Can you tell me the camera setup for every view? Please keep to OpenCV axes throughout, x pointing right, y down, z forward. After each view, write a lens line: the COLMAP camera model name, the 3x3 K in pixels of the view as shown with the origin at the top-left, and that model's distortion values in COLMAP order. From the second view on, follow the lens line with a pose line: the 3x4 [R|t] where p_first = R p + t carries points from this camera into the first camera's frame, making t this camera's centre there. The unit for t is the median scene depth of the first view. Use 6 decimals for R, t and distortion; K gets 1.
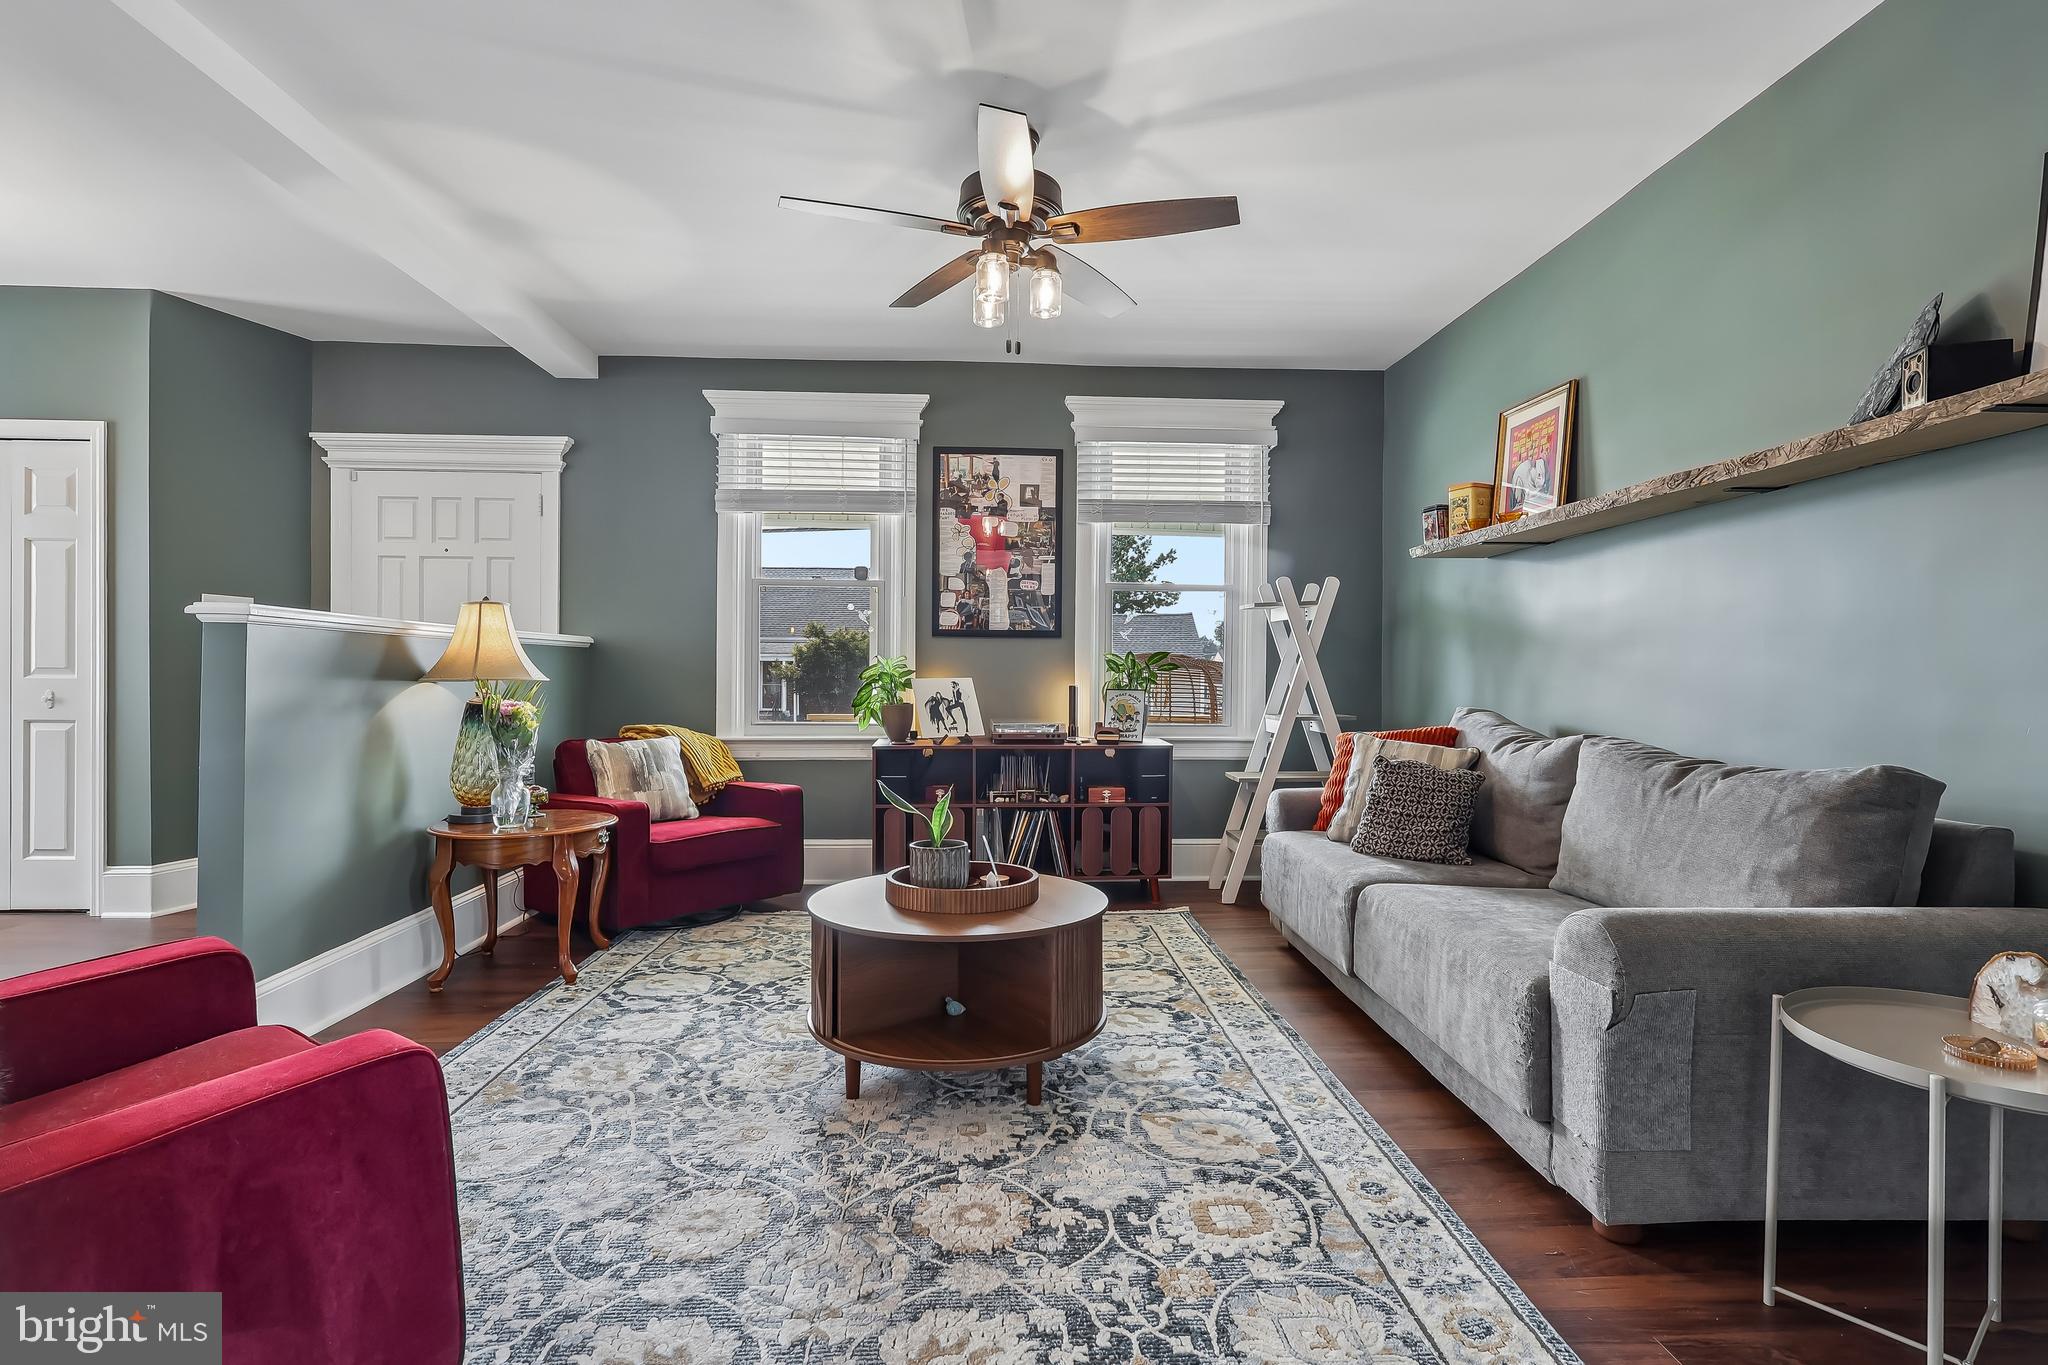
lens RADIAL K [[958.0, 0, 1020.5], [0, 958.0, 685.5], [0, 0, 1]] dist [-0.004084, 0.002383]
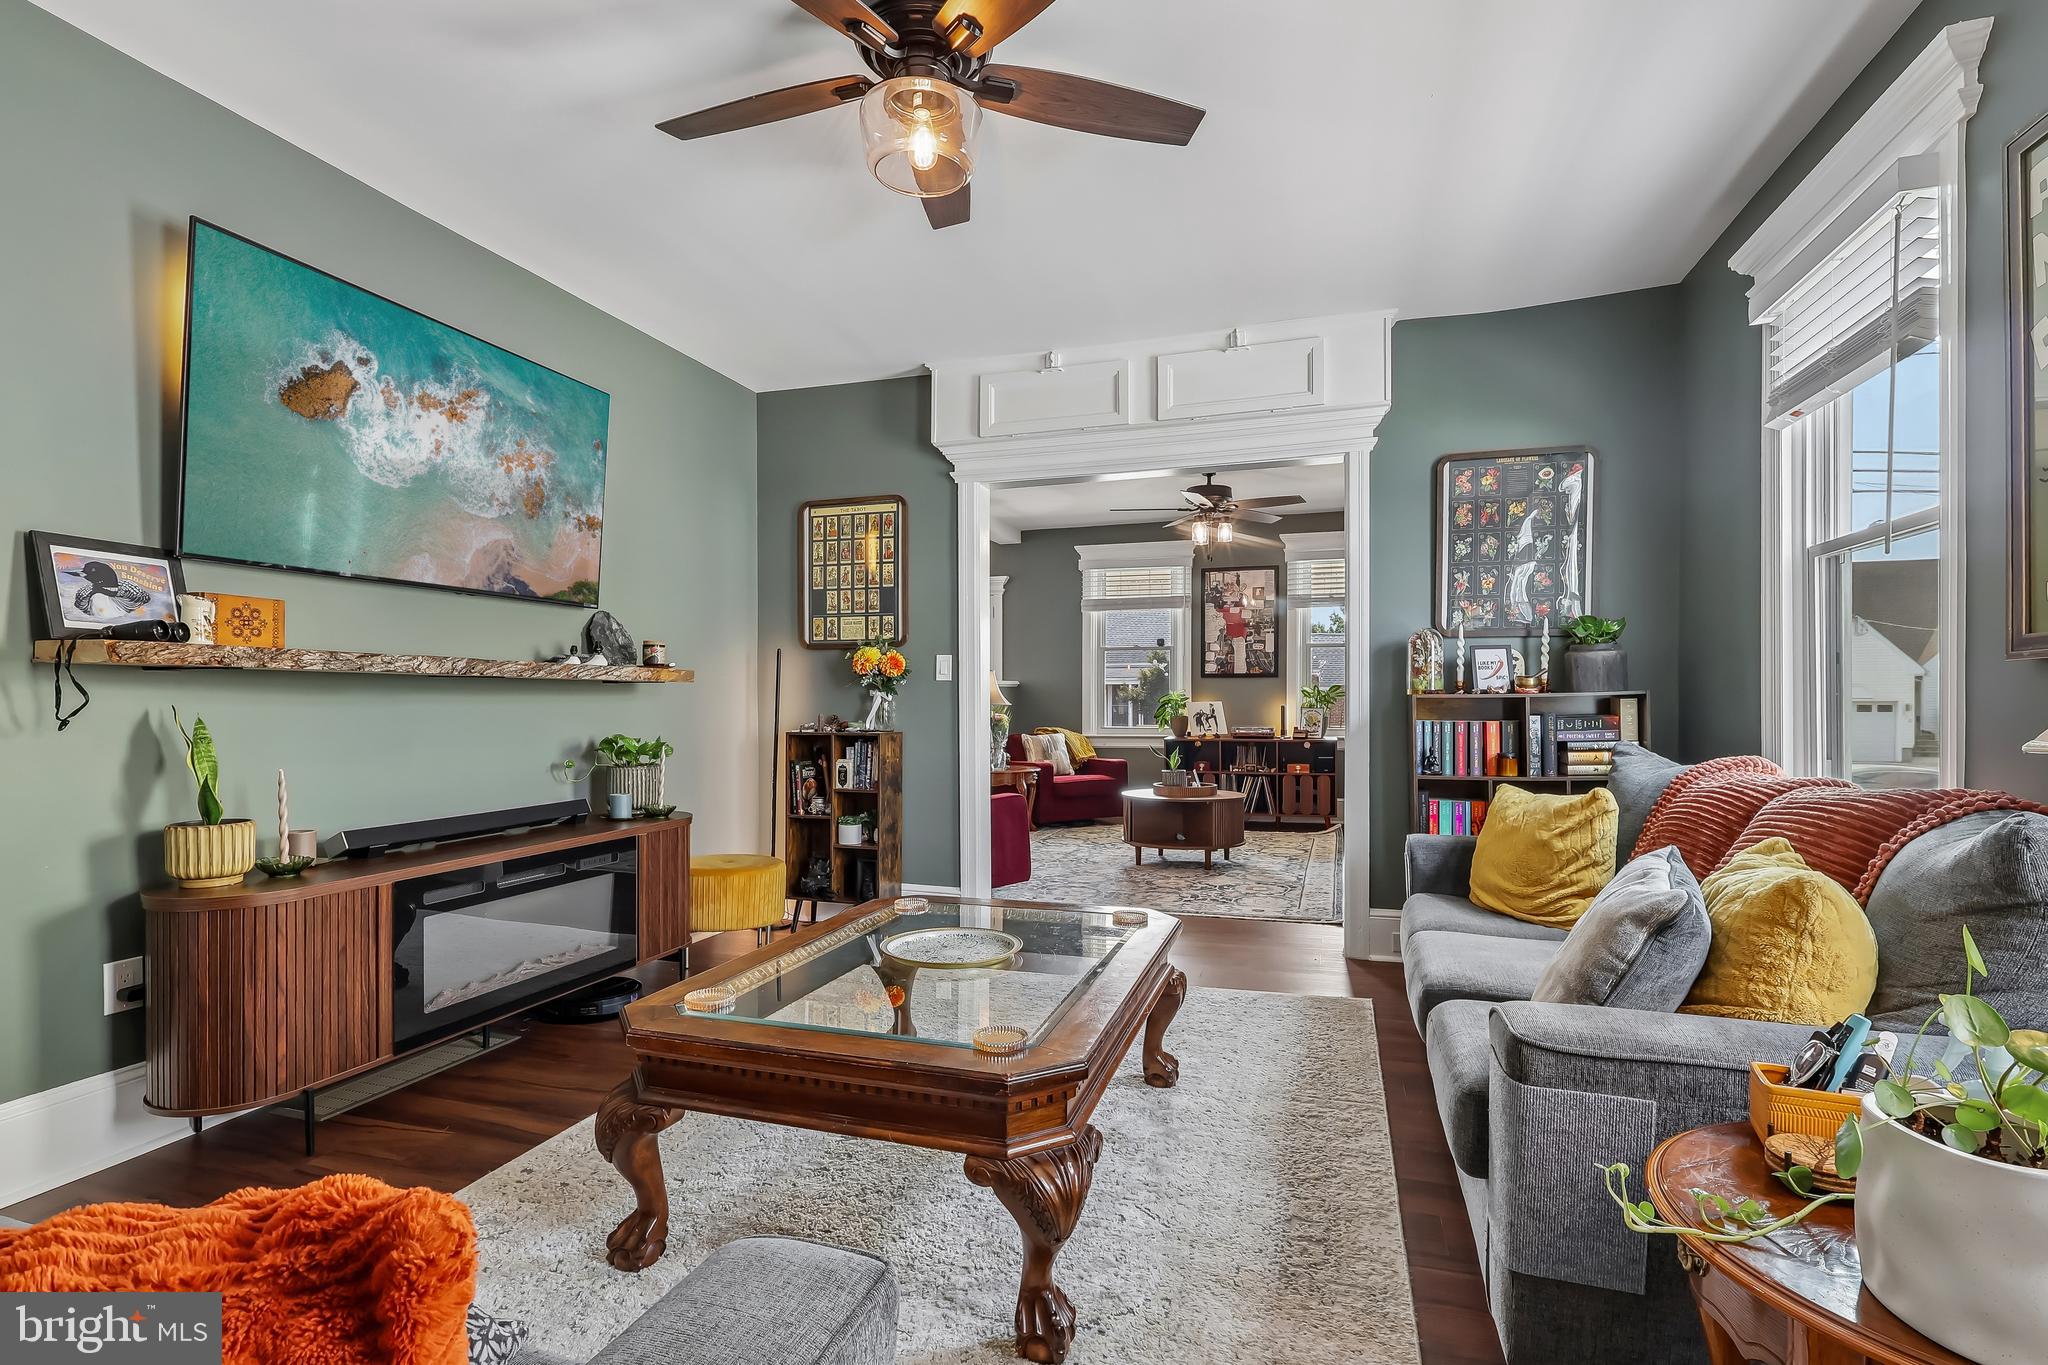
lens RADIAL K [[958.0, 0, 1018.2], [0, 958.0, 697.1], [0, 0, 1]] dist [-0.004084, 0.002383]
pose [[0.935109, -0.008129, -0.354266, 0.225912], [0.004872, 0.999937, -0.010084, -0.000259], [0.354326, 0.007703, 0.935090, -0.788467]]
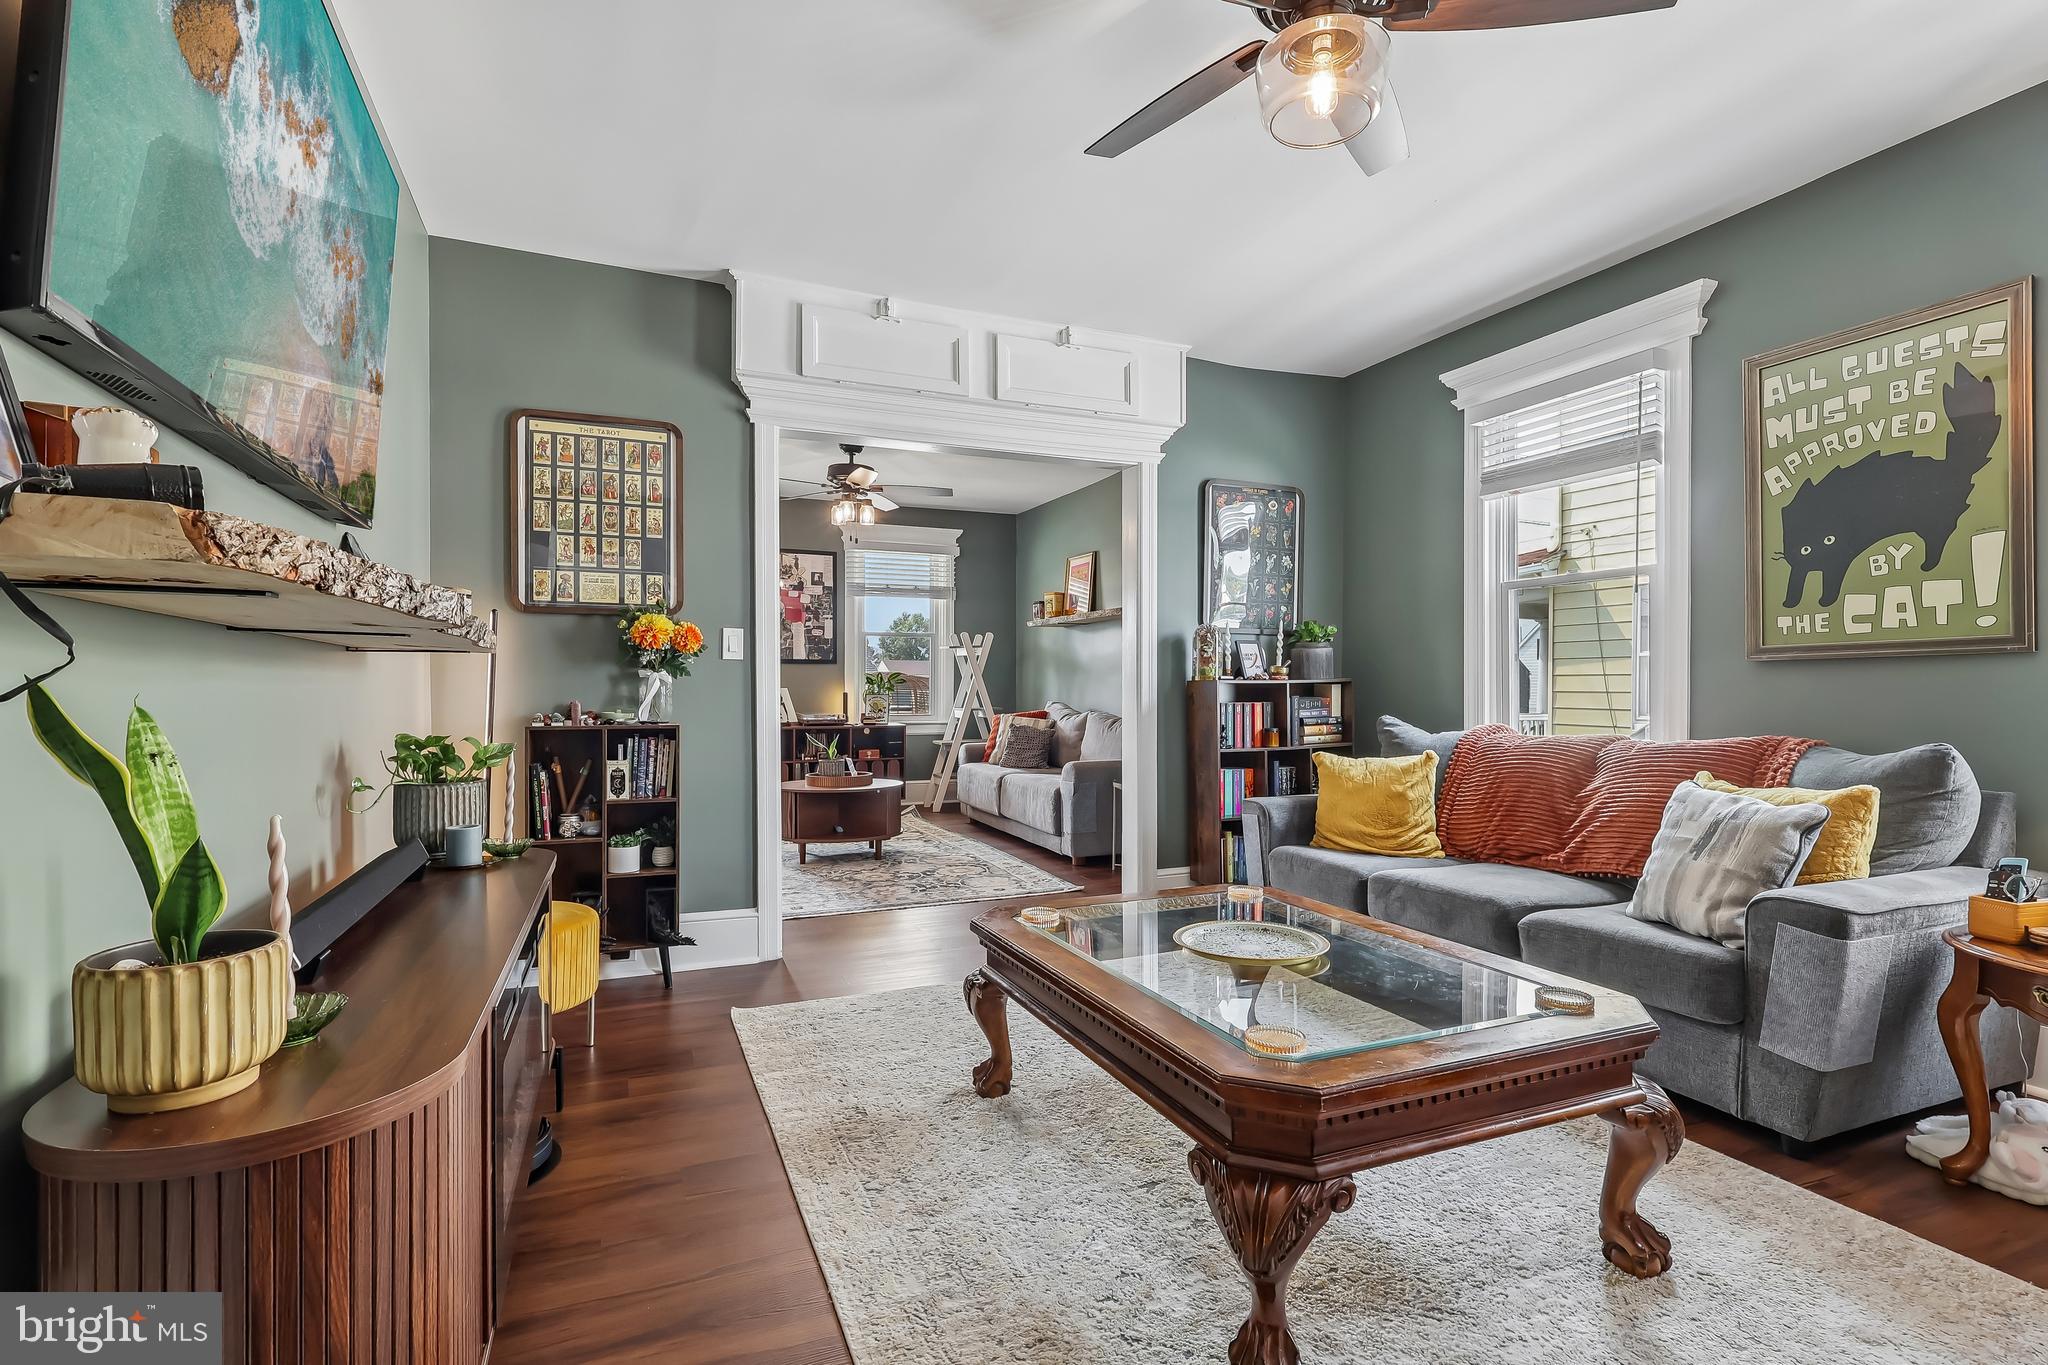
lens RADIAL K [[958.0, 0, 1019.1], [0, 958.0, 685.0], [0, 0, 1]] dist [-0.004084, 0.002383]
pose [[0.940215, -0.003612, 0.340564, -0.244665], [0.006430, 0.999954, -0.007147, 0.001225], [-0.340522, 0.008910, 0.940194, -0.737345]]
